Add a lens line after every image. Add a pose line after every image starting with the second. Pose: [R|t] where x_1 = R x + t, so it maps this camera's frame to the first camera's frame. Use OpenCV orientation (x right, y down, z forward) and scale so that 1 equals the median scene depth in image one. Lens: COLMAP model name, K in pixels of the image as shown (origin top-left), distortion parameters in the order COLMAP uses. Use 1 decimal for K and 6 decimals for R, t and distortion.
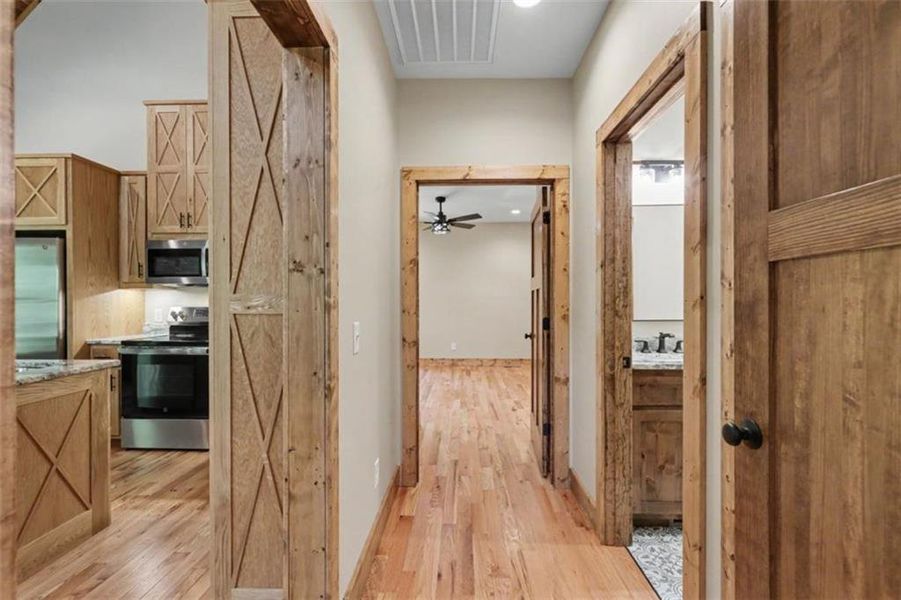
lens RADIAL K [[413.0, 0, 445.5], [0, 413.0, 301.4], [0, 0, 1]] dist [-0.001469, 0.003898]
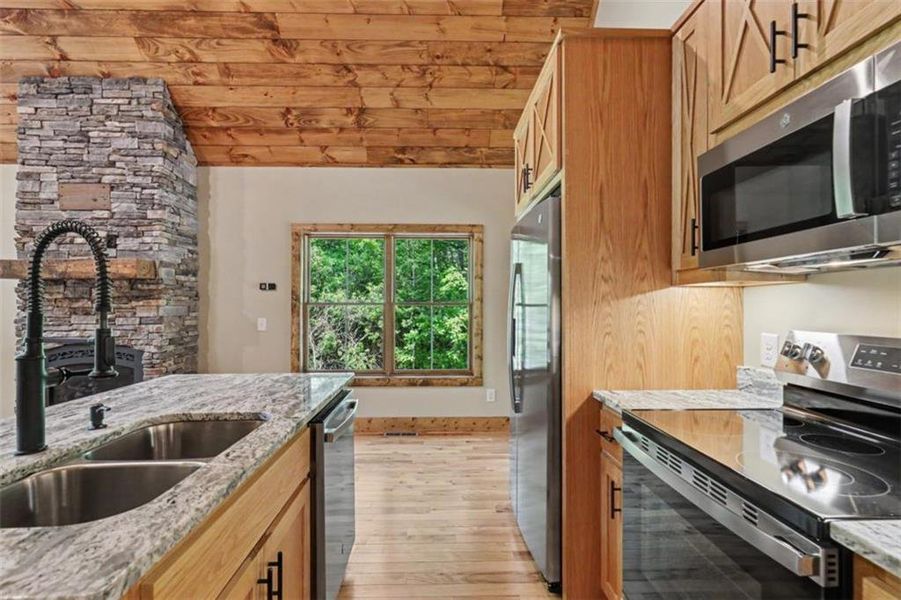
lens RADIAL K [[413.0, 0, 456.1], [0, 413.0, 305.7], [0, 0, 1]] dist [-0.001469, 0.003898]
pose [[0.087167, 0.001558, -0.996192, -0.401220], [-0.004872, 0.999987, 0.001138, -0.009072], [0.996182, 0.004754, 0.087174, 0.823880]]
